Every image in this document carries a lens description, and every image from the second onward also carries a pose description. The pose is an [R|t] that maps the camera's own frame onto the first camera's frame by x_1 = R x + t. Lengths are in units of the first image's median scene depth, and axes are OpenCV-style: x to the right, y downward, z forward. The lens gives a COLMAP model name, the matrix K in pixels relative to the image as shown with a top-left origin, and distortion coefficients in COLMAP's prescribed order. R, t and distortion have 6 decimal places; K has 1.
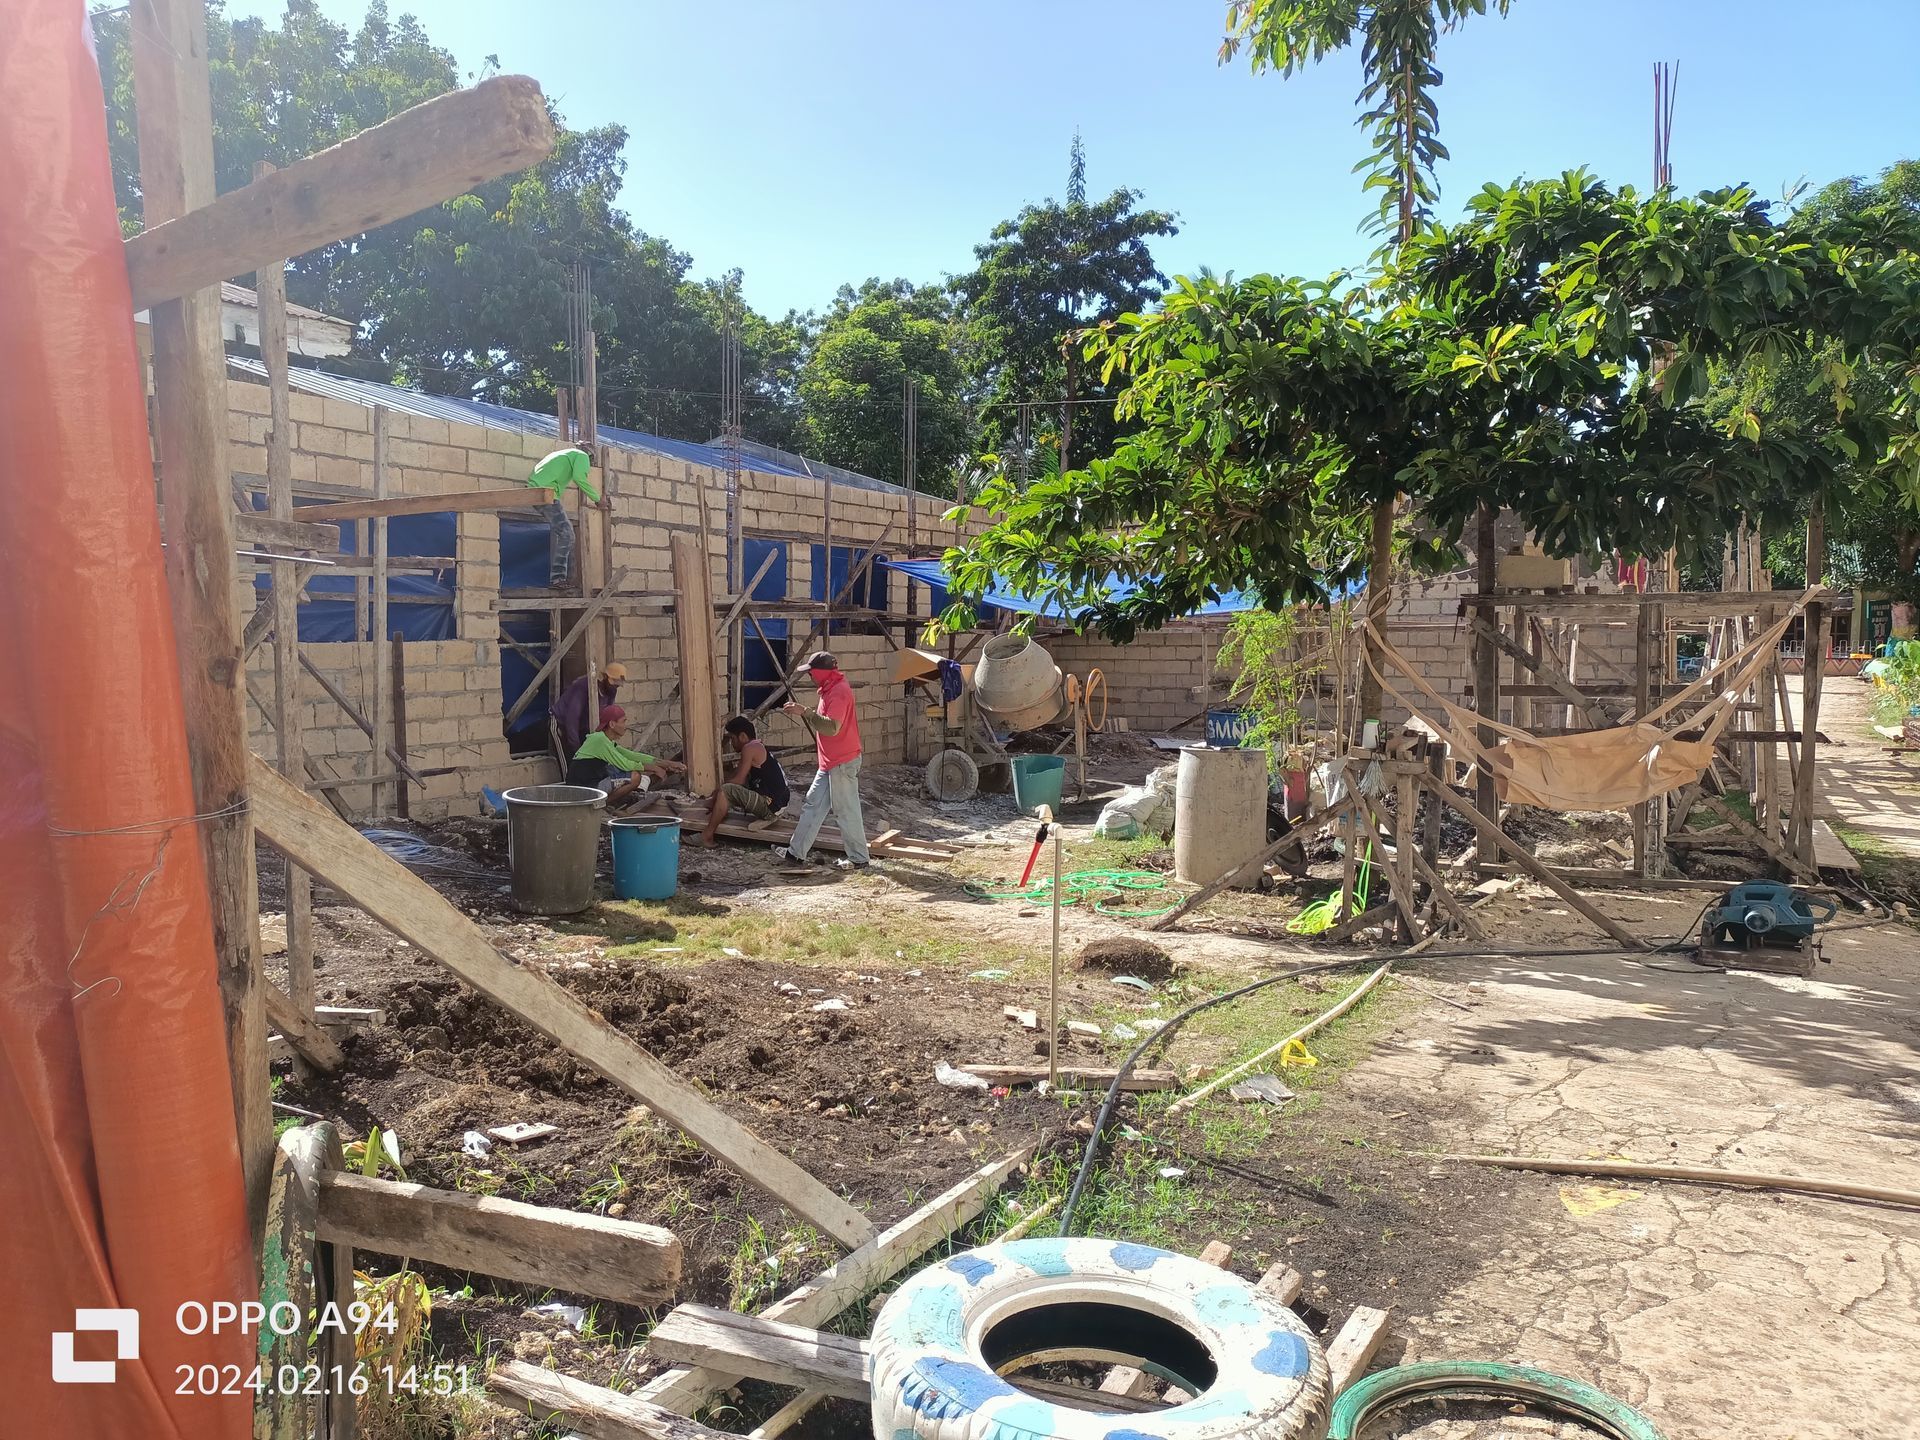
lens RADIAL K [[1414.0, 0, 993.3], [0, 1414.0, 721.1], [0, 0, 1]] dist [0.069814, -0.087744]
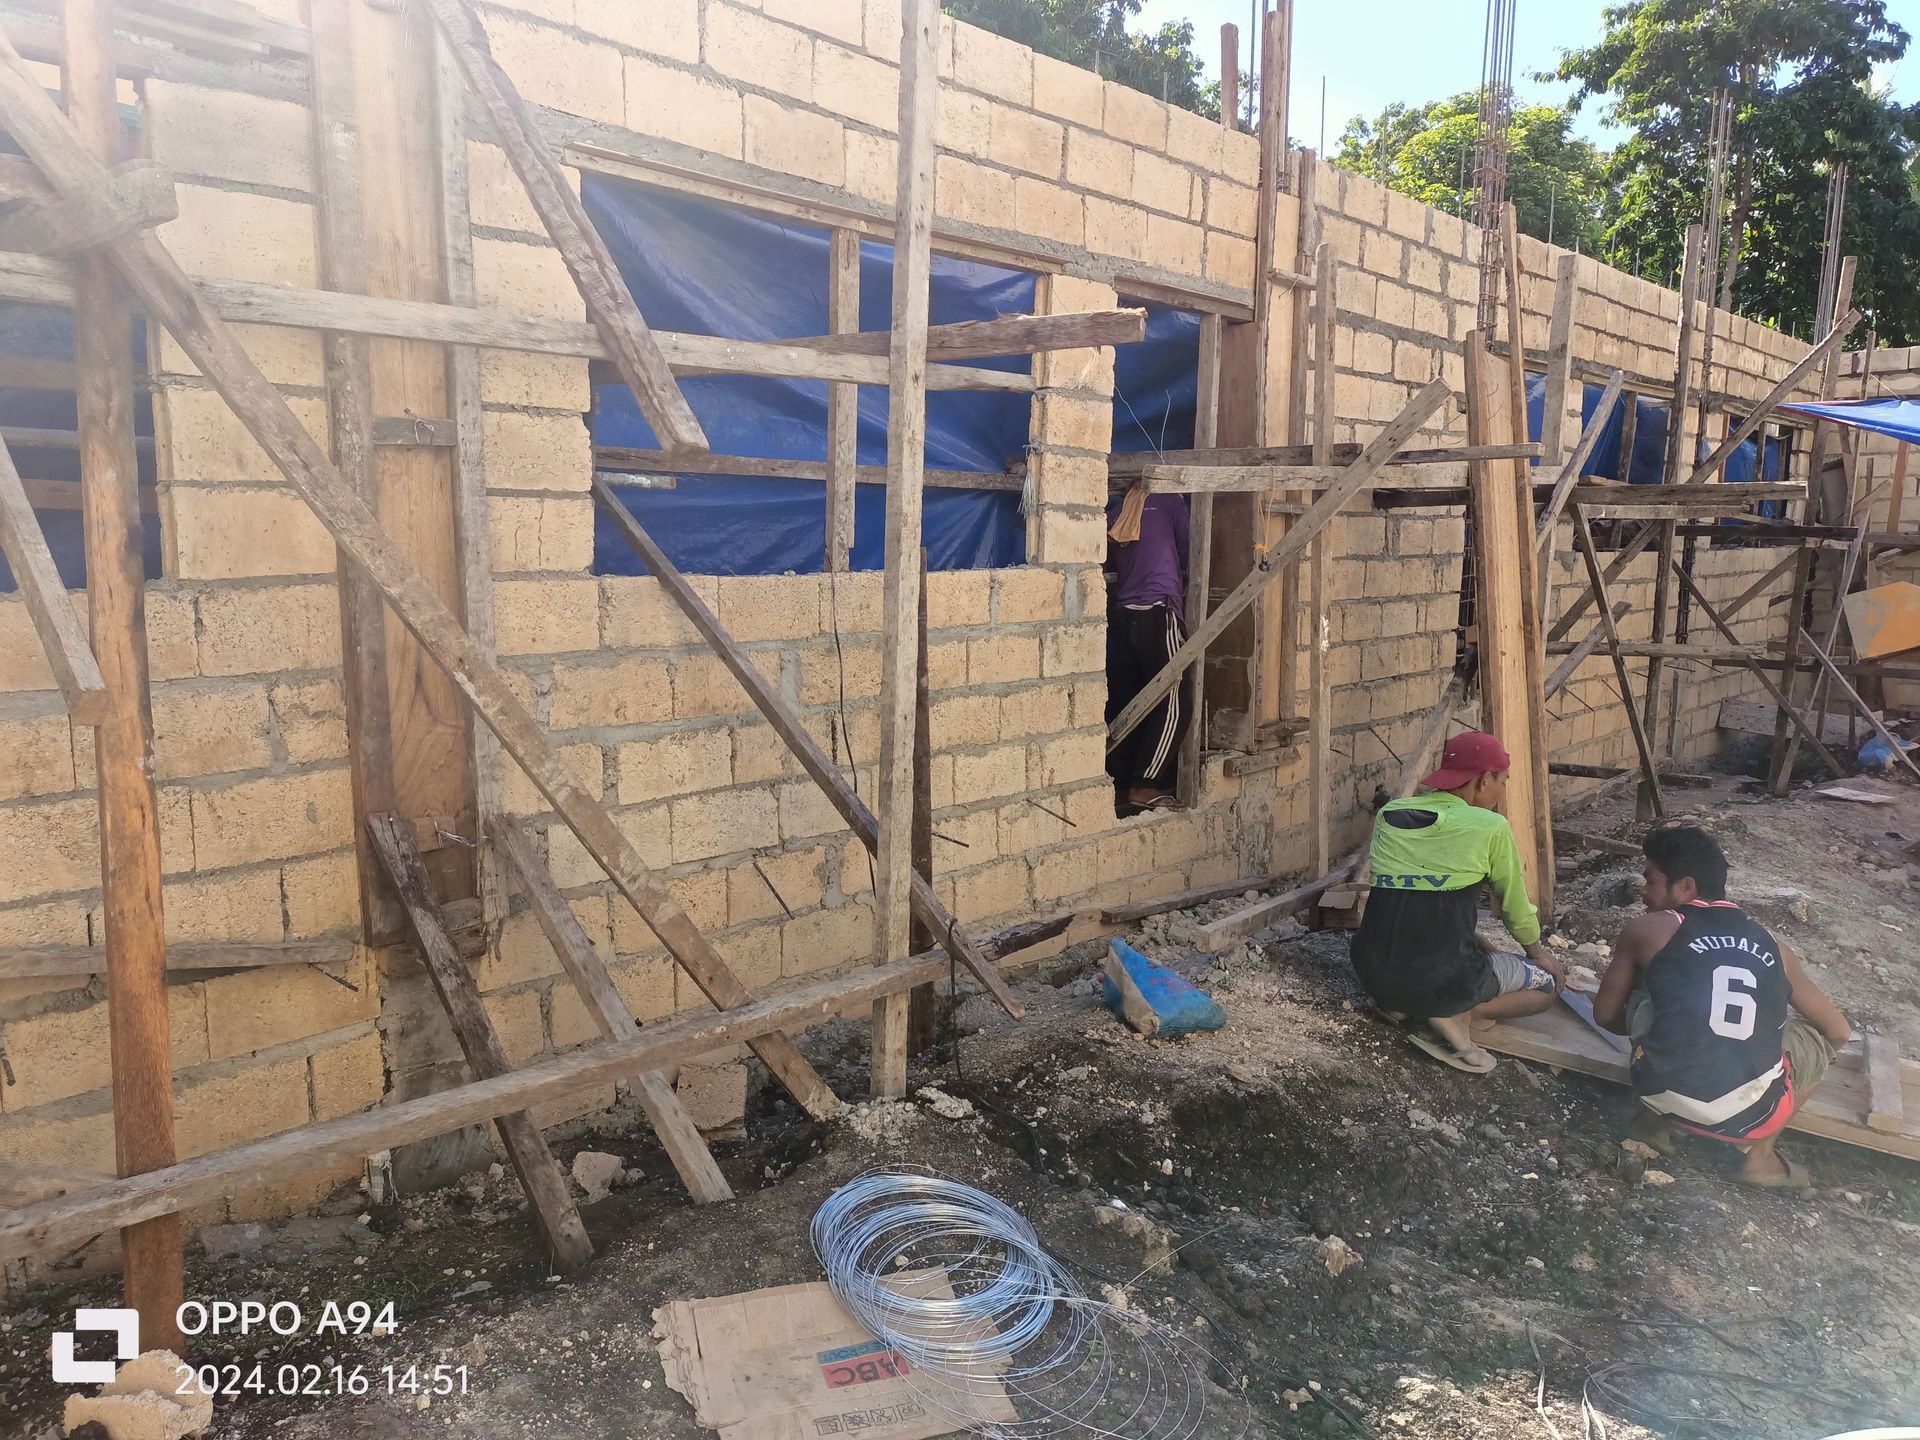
lens RADIAL K [[1363.5, 0, 969.1], [0, 1363.5, 723.6], [0, 0, 1]] dist [0.004886, -0.073408]
pose [[0.955737, 0.036089, -0.292000, -0.258065], [-0.015555, 0.997259, 0.072341, -0.037177], [0.293810, -0.064597, 0.953679, 0.561183]]
